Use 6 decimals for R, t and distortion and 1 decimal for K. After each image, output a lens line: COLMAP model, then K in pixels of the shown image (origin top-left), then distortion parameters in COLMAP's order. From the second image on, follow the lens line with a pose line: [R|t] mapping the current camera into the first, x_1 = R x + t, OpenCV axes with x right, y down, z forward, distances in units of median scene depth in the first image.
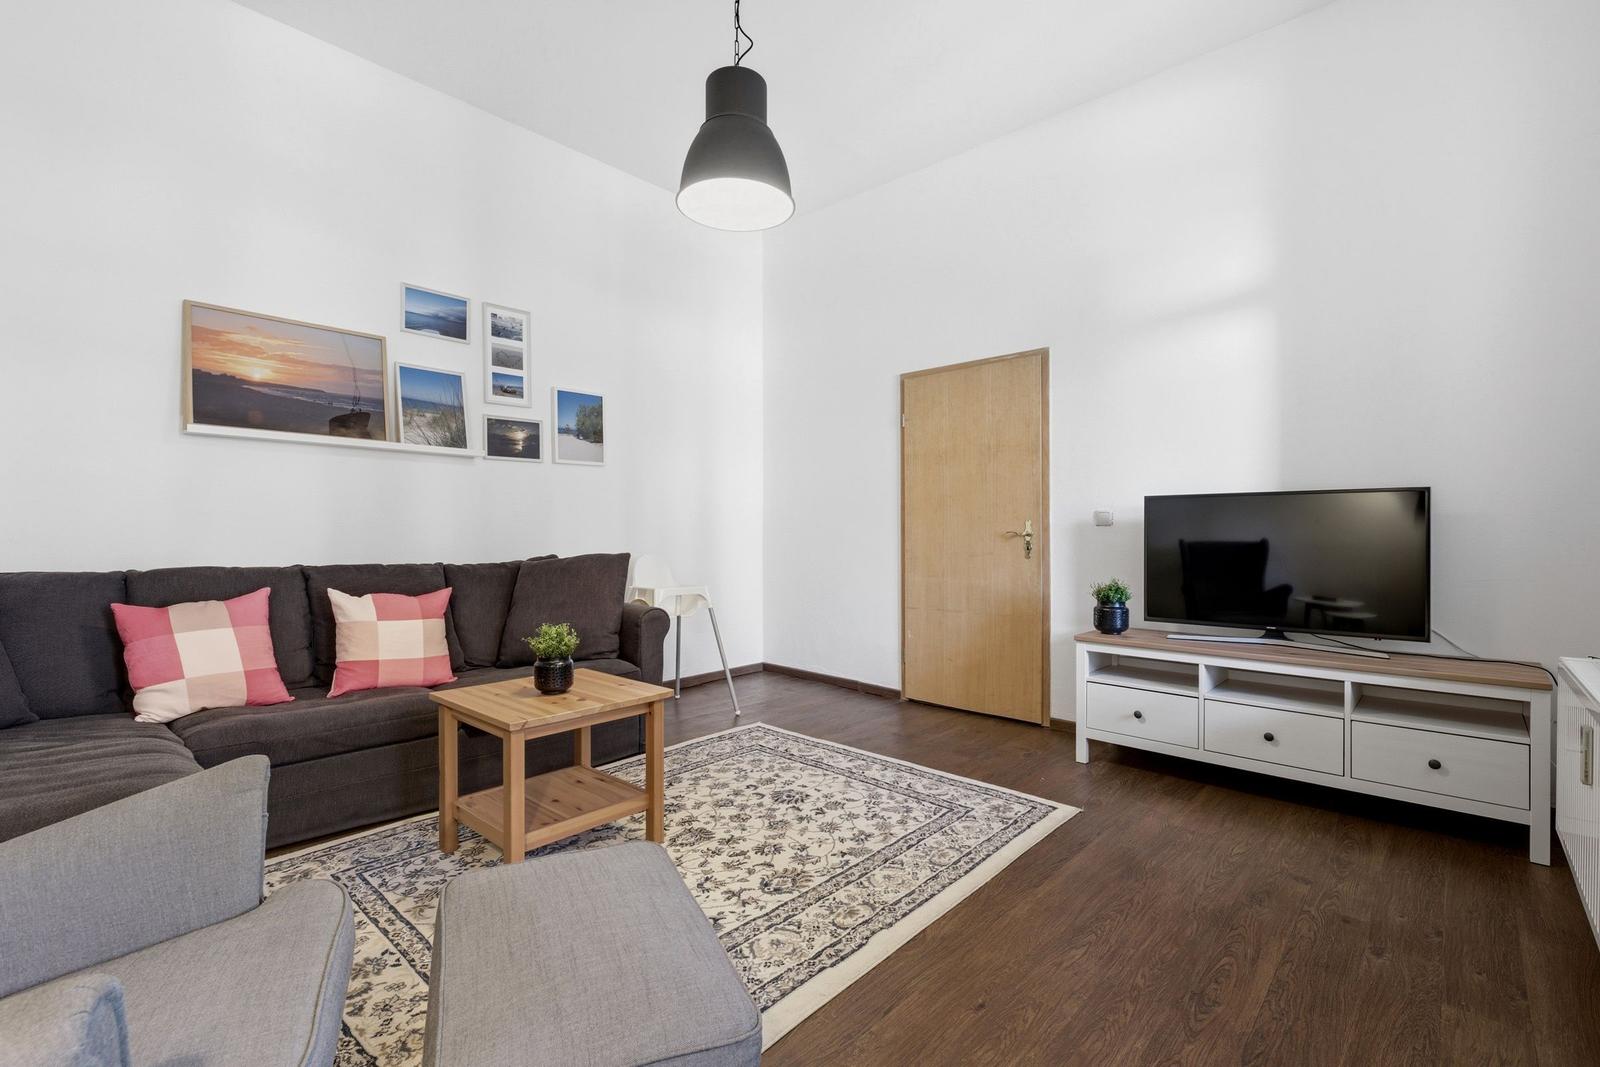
lens RADIAL K [[723.4, 0, 794.3], [0, 723.4, 531.6], [0, 0, 1]] dist [-0.000404, -0.000739]
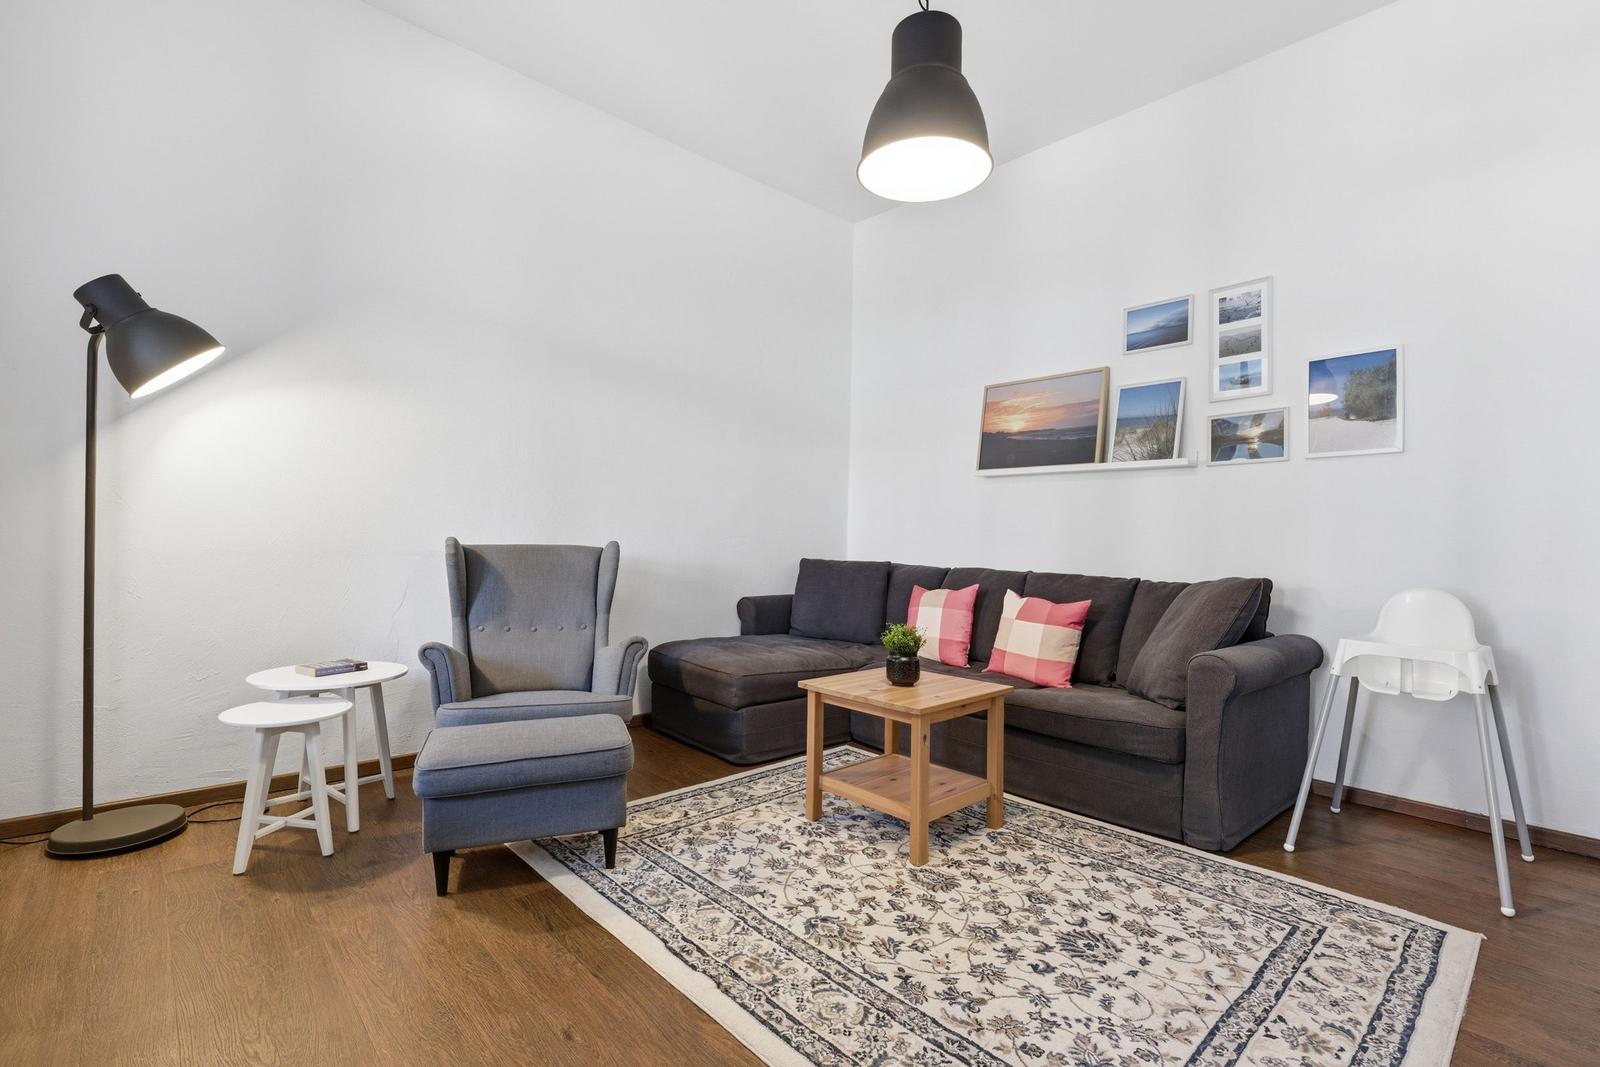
lens RADIAL K [[723.4, 0, 797.2], [0, 723.4, 529.5], [0, 0, 1]] dist [-0.000404, -0.000739]
pose [[-0.085388, -0.016443, -0.996212, 0.688959], [-0.018959, 0.999710, -0.014875, 0.000603], [0.996167, 0.017617, -0.085675, 0.793573]]
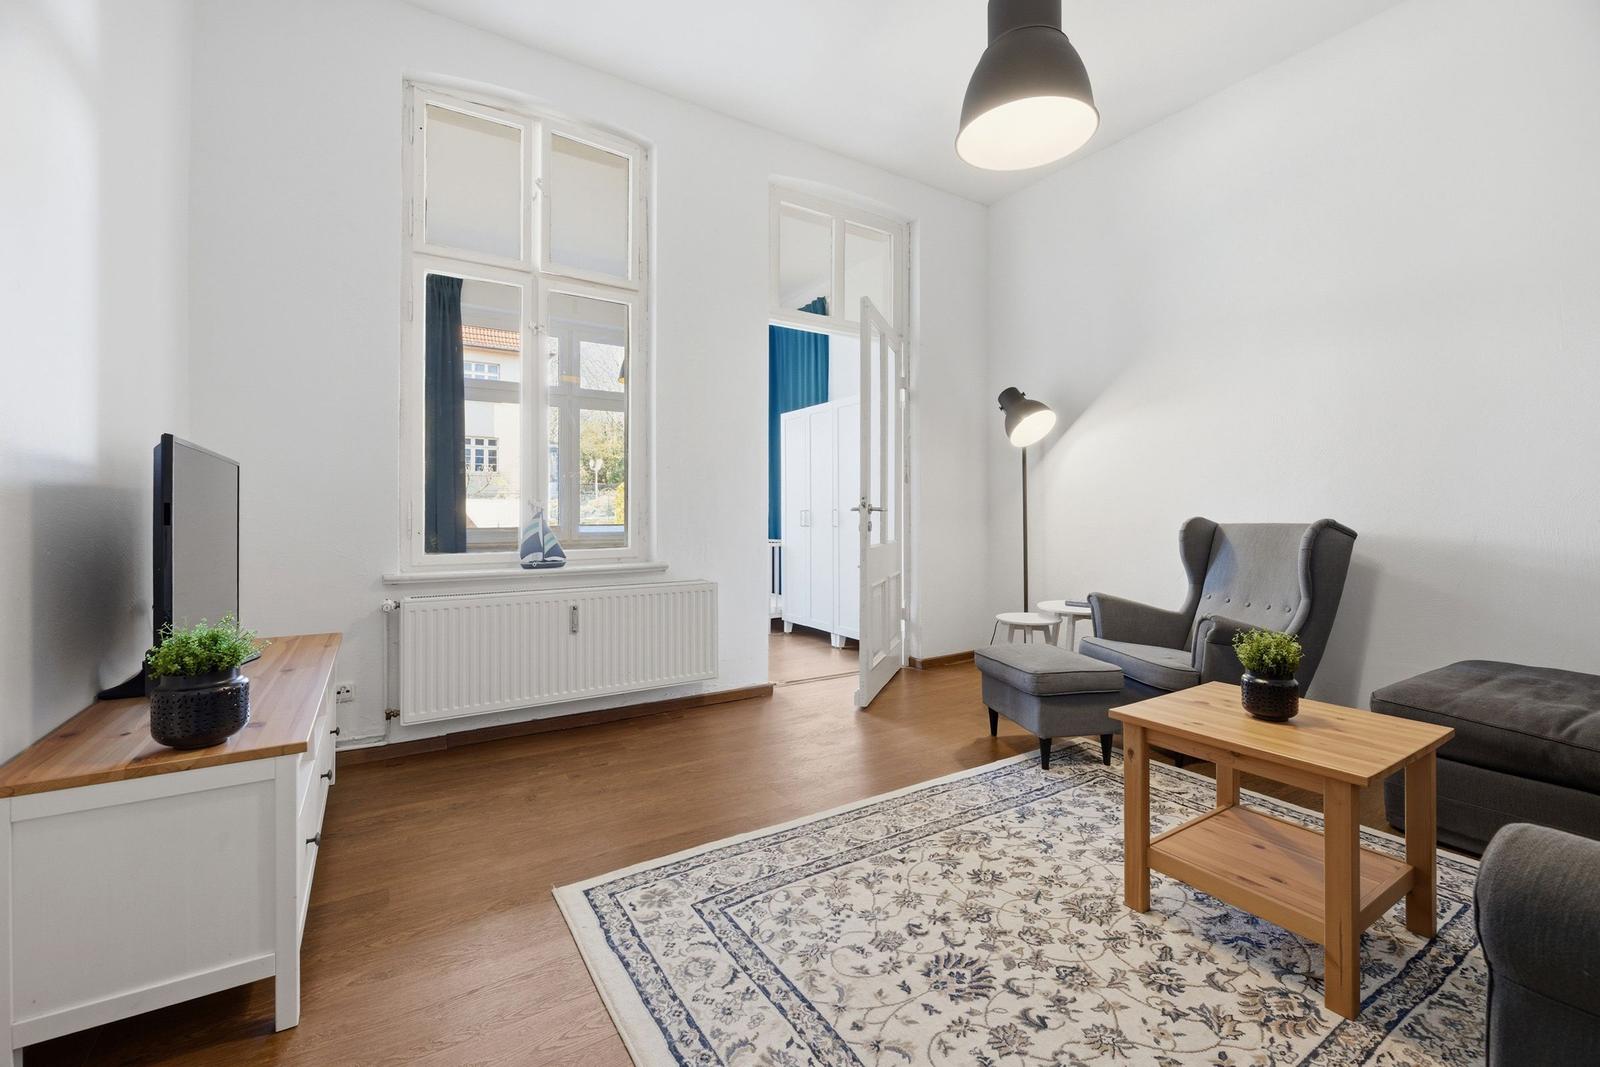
lens RADIAL K [[667.1, 0, 805.7], [0, 667.1, 525.1], [0, 0, 1]] dist [-0.001840, -0.000668]
pose [[-0.968483, -0.006506, 0.248997, -0.018264], [-0.001928, 0.999825, 0.018626, -0.000329], [-0.249074, 0.017559, -0.968325, 1.553240]]
